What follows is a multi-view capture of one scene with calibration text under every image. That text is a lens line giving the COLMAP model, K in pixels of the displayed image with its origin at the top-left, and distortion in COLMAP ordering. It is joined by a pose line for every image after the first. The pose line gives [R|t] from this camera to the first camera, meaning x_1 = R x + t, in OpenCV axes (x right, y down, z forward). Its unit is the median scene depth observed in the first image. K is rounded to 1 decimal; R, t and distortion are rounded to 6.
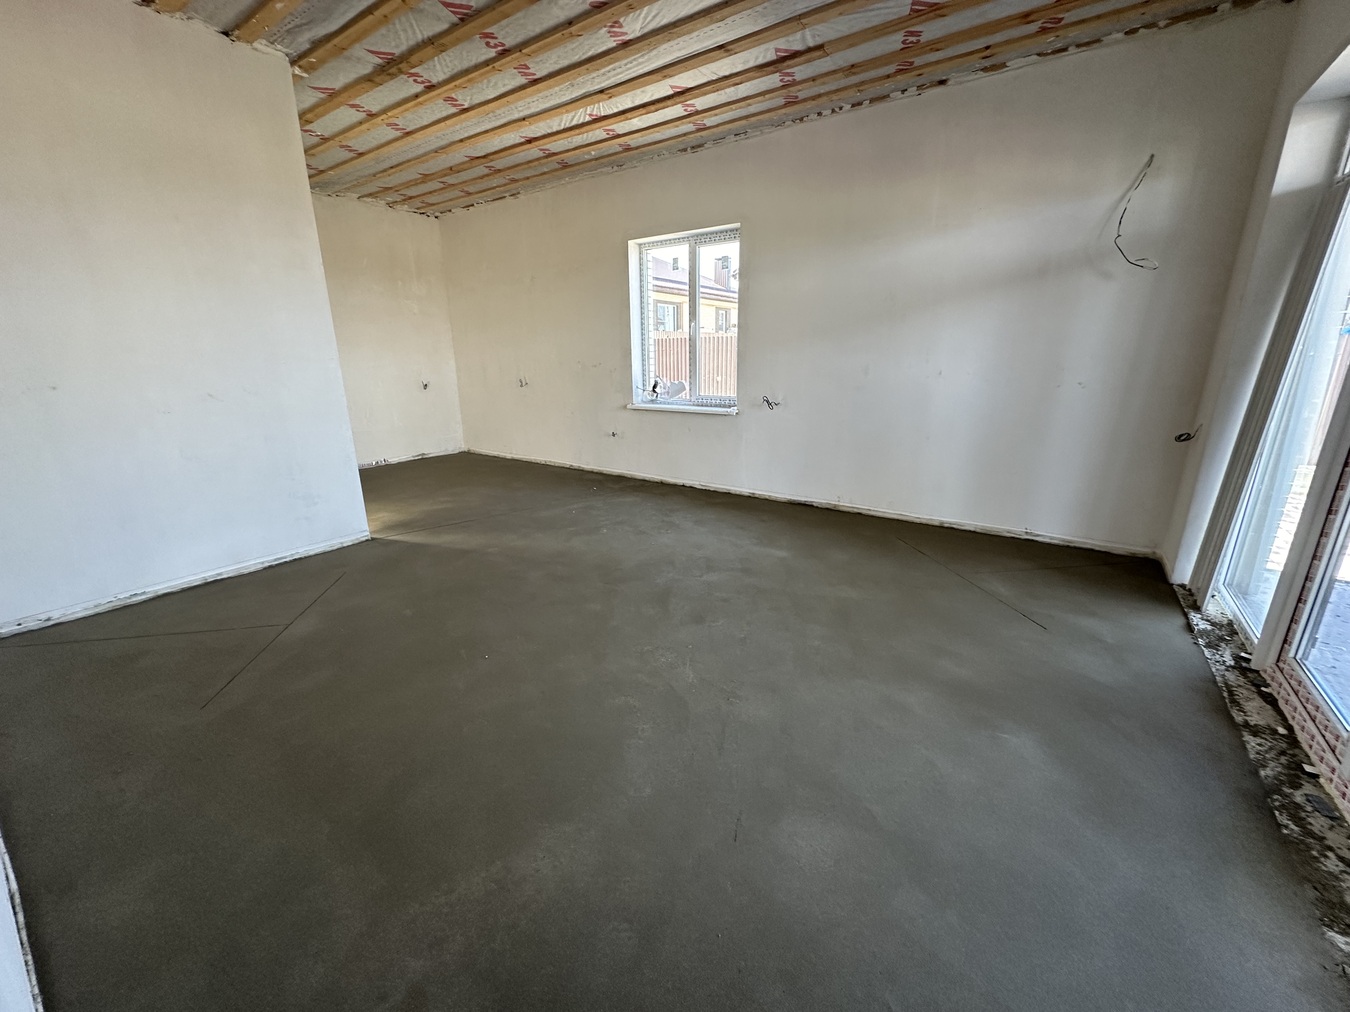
lens RADIAL K [[536.8, 0, 674.4], [0, 536.8, 505.7], [0, 0, 1]] dist [-0.003432, 0.000658]
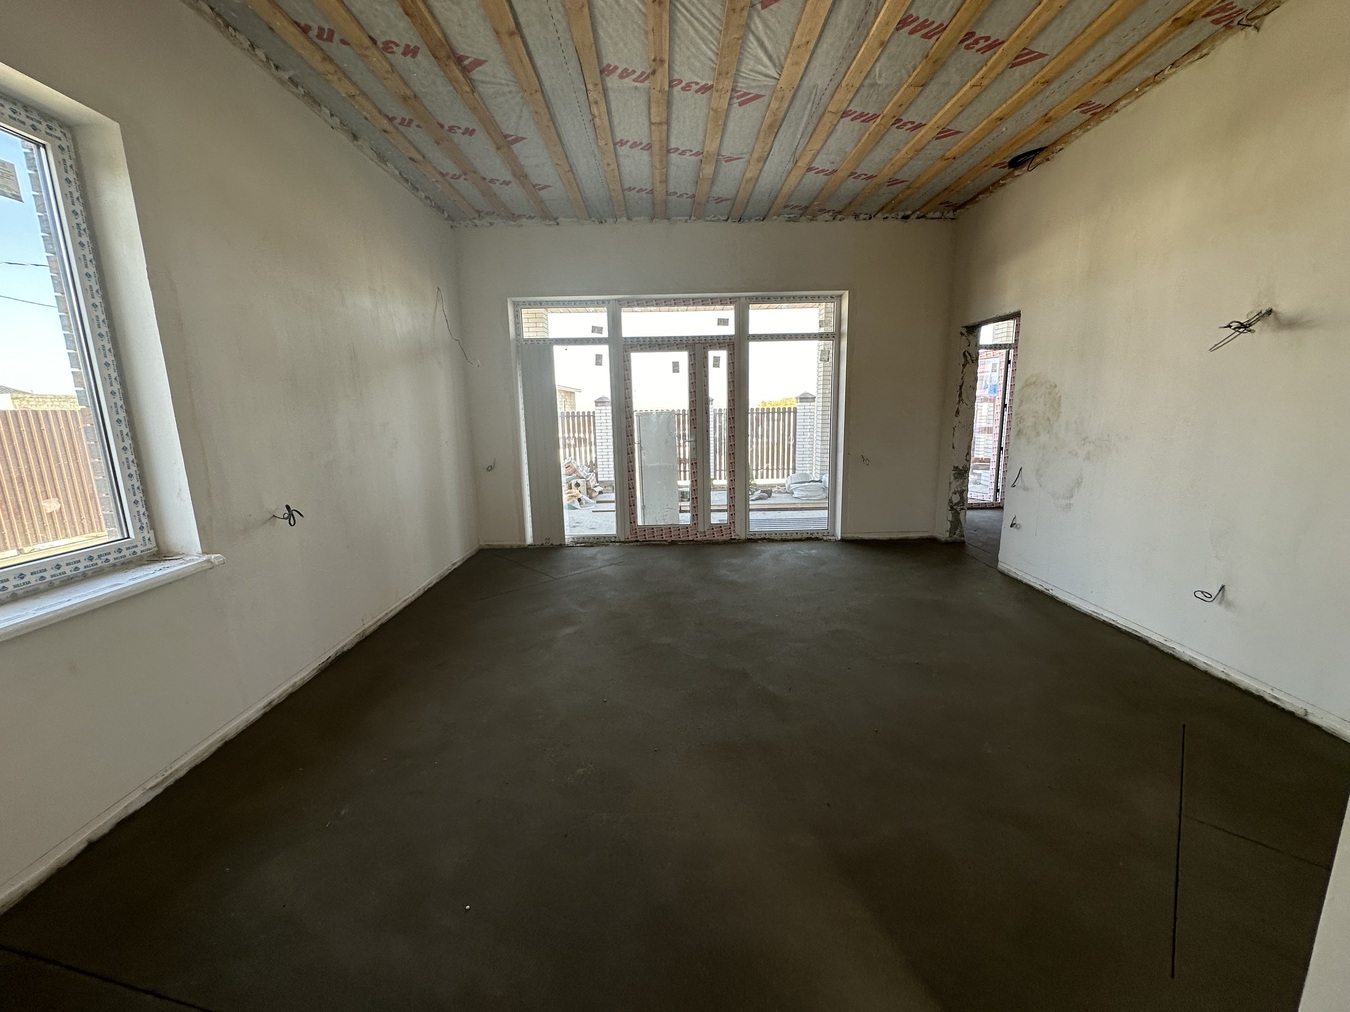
lens RADIAL K [[536.8, 0, 679.1], [0, 536.8, 506.2], [0, 0, 1]] dist [-0.003432, 0.000658]
pose [[-0.582046, -0.135050, 0.801863, -0.537917], [0.242304, 0.912511, 0.329565, -0.312825], [-0.776216, 0.386117, -0.498400, 1.049931]]
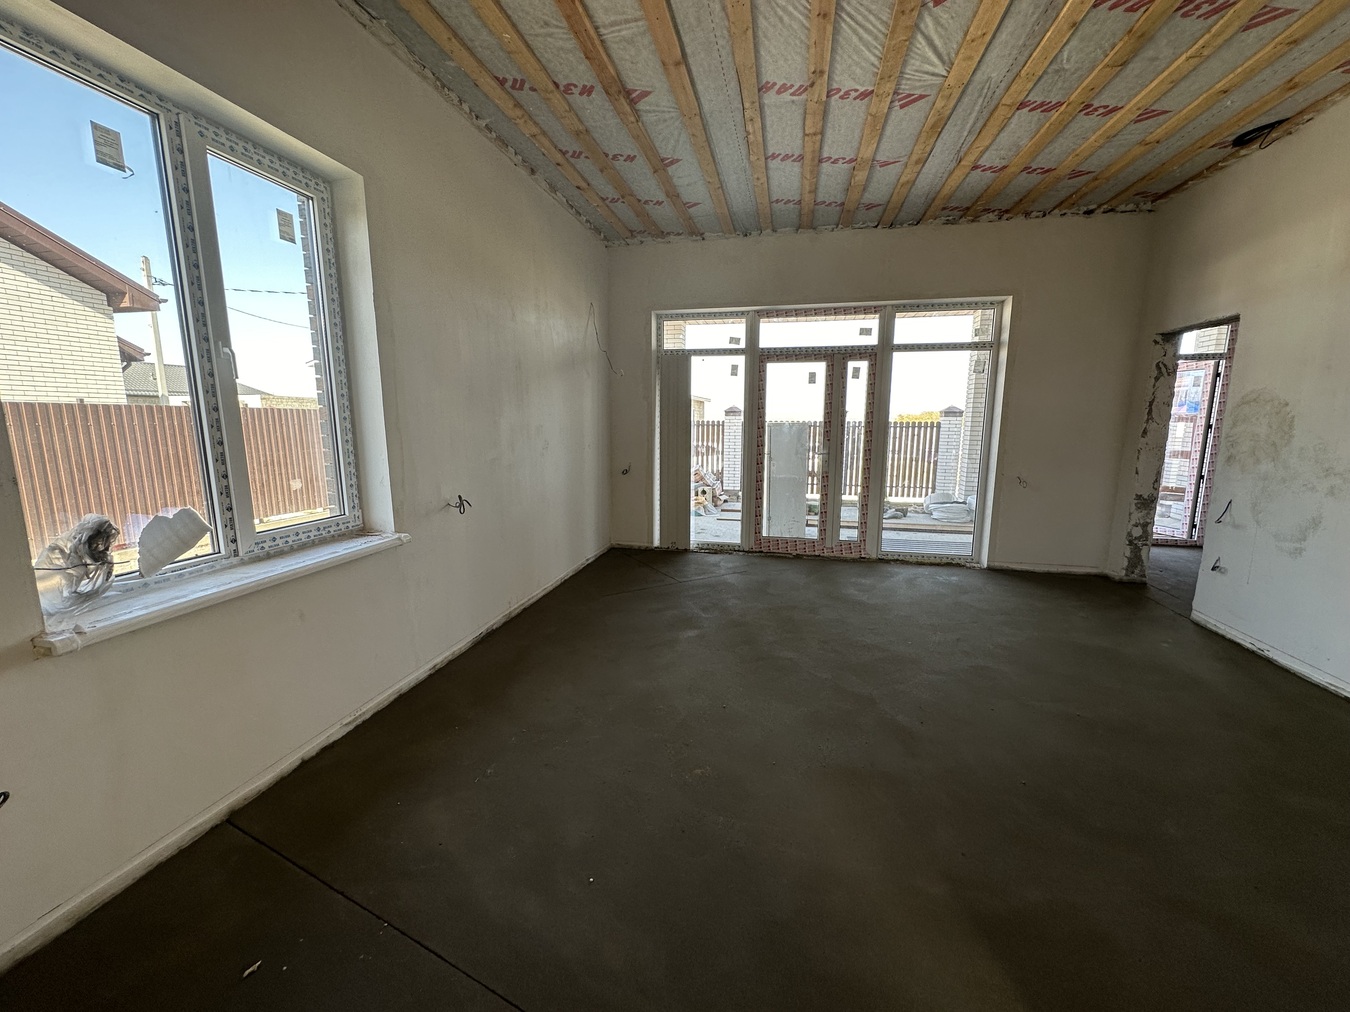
lens RADIAL K [[536.8, 0, 680.9], [0, 536.8, 506.1], [0, 0, 1]] dist [-0.003432, 0.000658]
pose [[-0.378119, -0.150287, 0.913477, -0.538203], [0.249778, 0.933579, 0.256985, -0.314968], [-0.891424, 0.325337, -0.315465, 1.058431]]
